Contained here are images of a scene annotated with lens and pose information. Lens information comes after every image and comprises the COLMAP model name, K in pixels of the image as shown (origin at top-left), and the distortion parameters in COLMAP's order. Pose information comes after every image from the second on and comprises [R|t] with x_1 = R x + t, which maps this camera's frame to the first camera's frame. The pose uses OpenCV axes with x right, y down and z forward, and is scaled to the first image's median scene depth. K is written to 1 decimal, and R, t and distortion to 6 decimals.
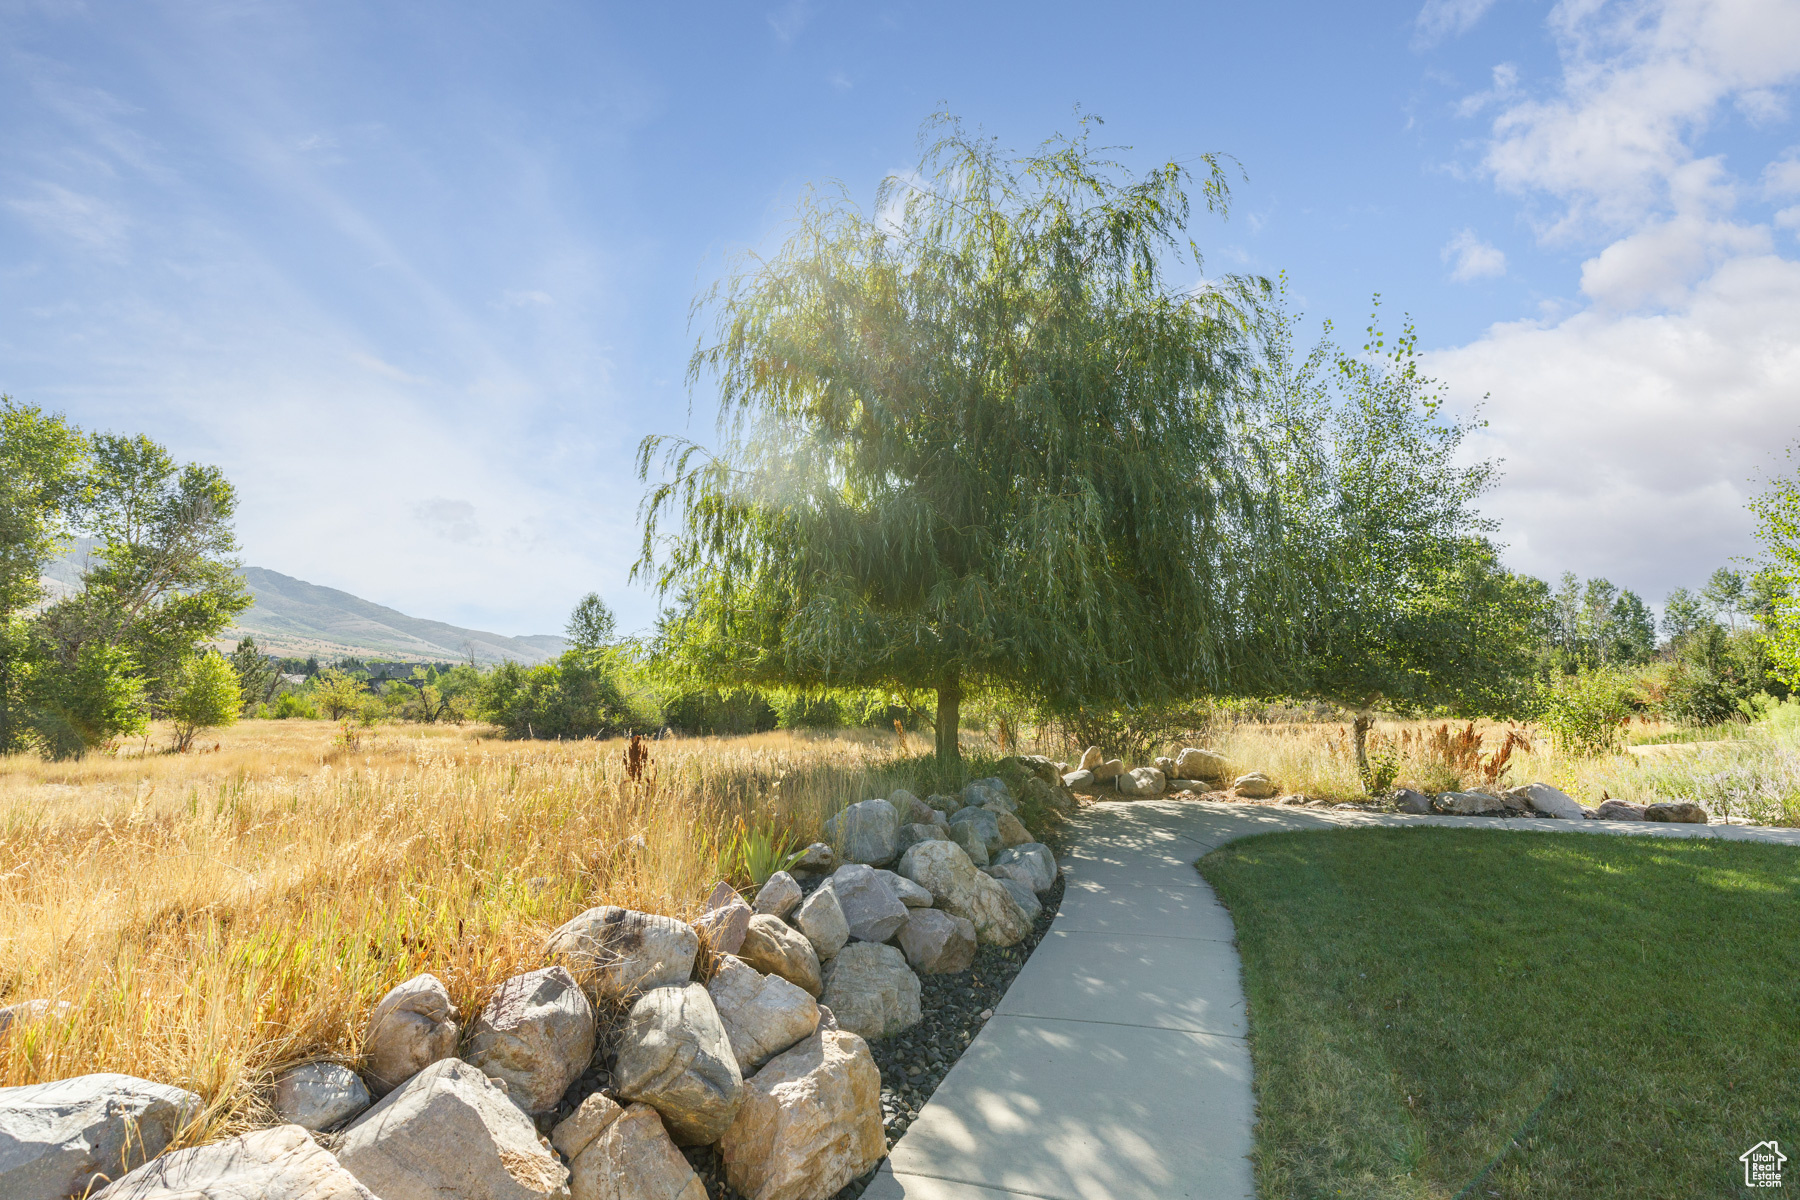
lens RADIAL K [[823.5, 0, 894.7], [0, 823.5, 603.3], [0, 0, 1]] dist [0.004958, 0.000957]
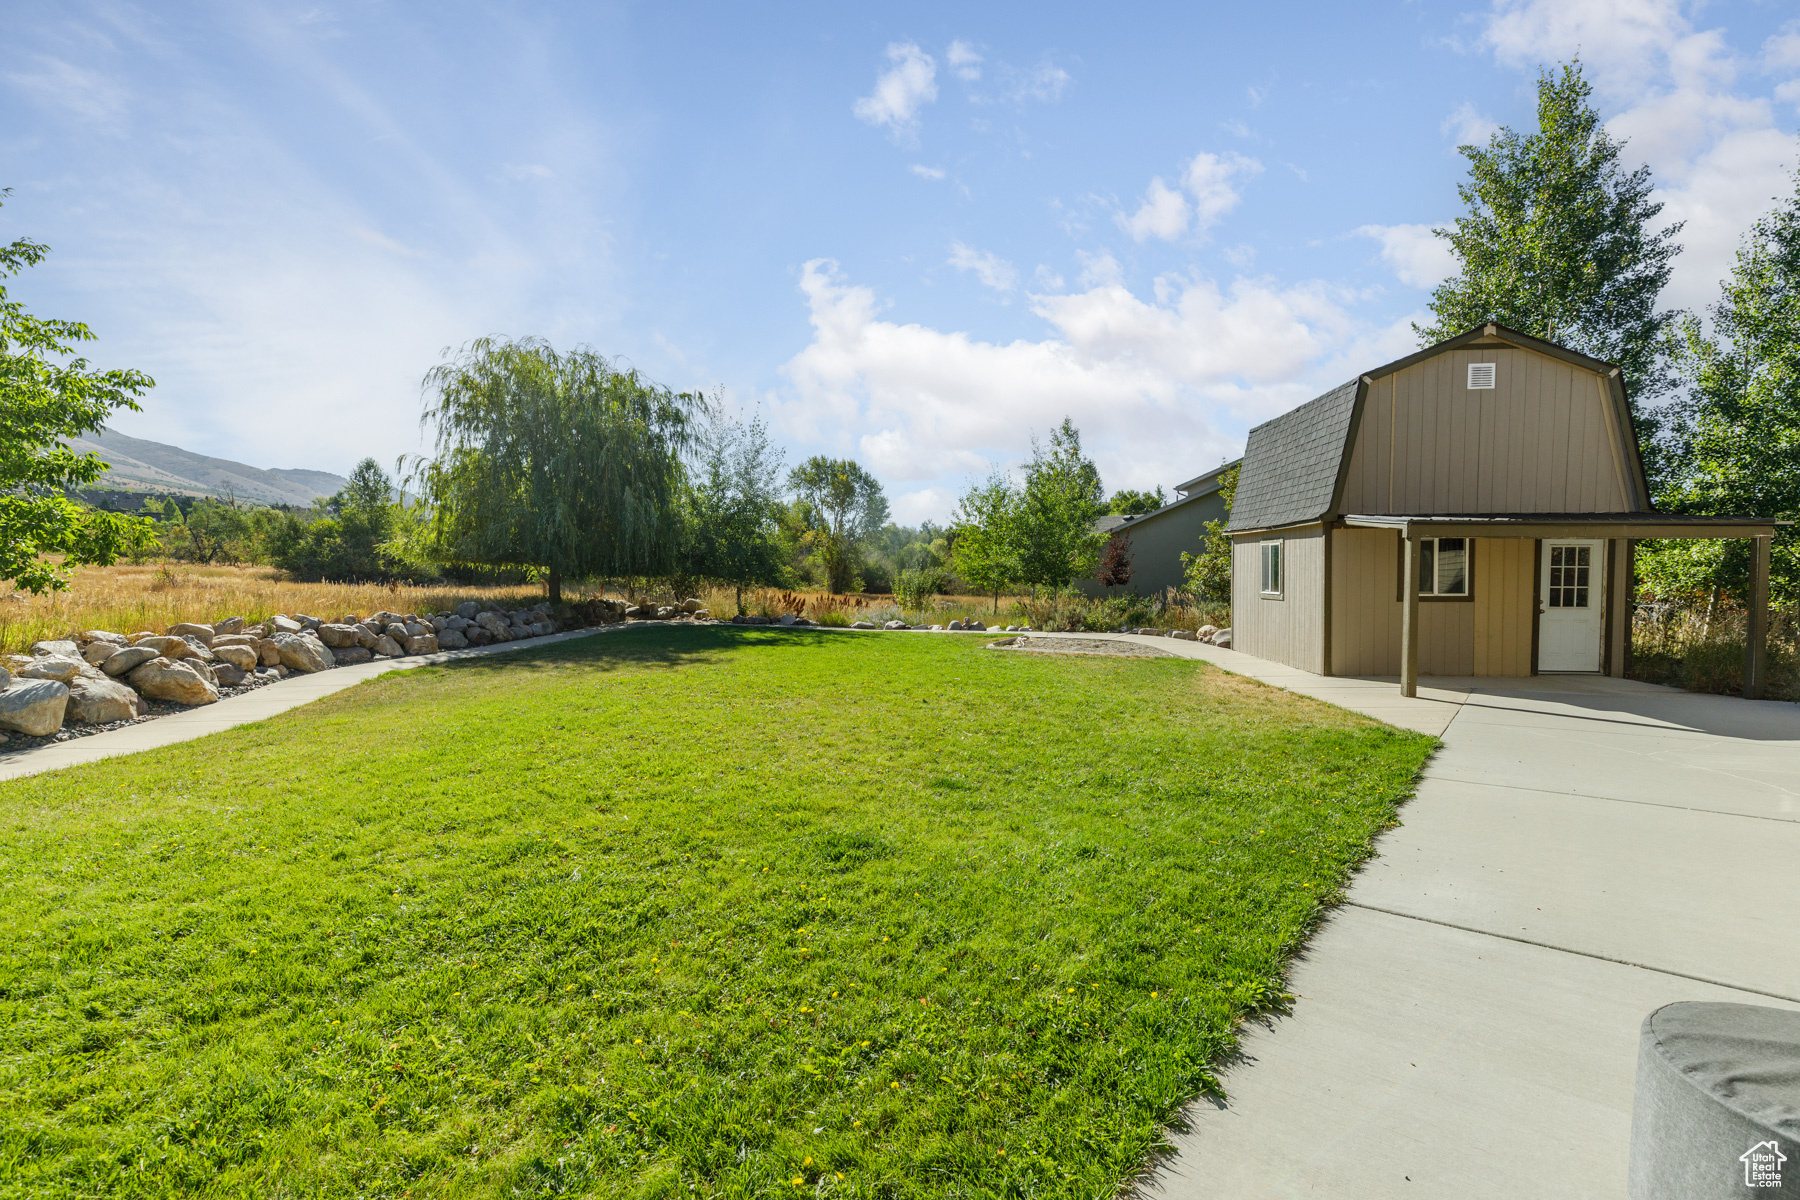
lens RADIAL K [[823.5, 0, 892.3], [0, 823.5, 598.7], [0, 0, 1]] dist [0.004958, 0.000957]
pose [[0.975681, 0.038655, 0.215760, 0.114610], [-0.072166, 0.986099, 0.149672, -0.049682], [-0.206975, -0.161603, 0.964907, -0.323343]]
